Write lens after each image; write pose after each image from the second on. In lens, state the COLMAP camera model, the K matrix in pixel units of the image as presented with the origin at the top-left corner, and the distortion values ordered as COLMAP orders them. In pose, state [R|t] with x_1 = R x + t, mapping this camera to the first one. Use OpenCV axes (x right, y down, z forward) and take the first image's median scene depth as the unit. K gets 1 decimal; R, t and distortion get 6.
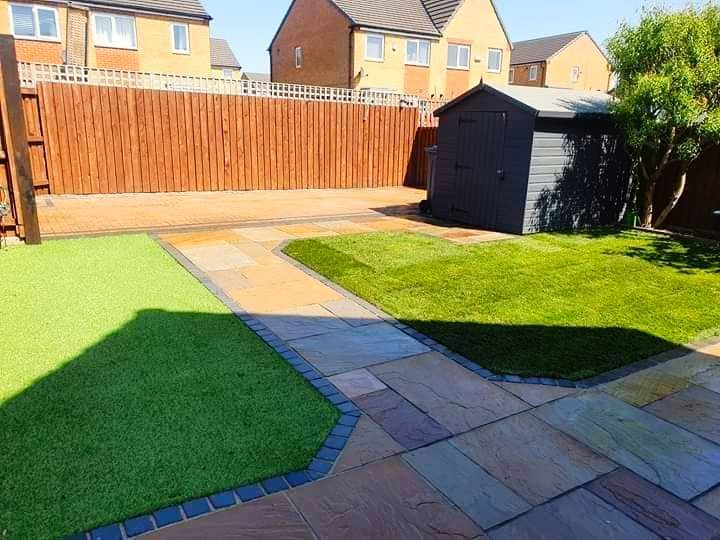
lens RADIAL K [[552.6, 0, 333.1], [0, 552.6, 270.5], [0, 0, 1]] dist [0.040514, -0.040243]
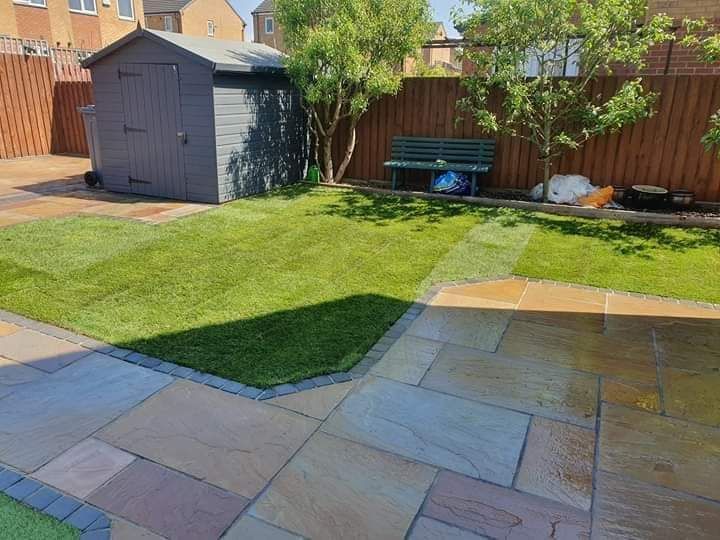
lens RADIAL K [[552.6, 0, 333.1], [0, 552.6, 270.5], [0, 0, 1]] dist [0.040514, -0.040243]
pose [[0.818436, -0.183546, 0.544494, -0.020899], [0.143422, 0.982870, 0.115741, -0.037938], [-0.556411, -0.016634, 0.830741, 0.155940]]
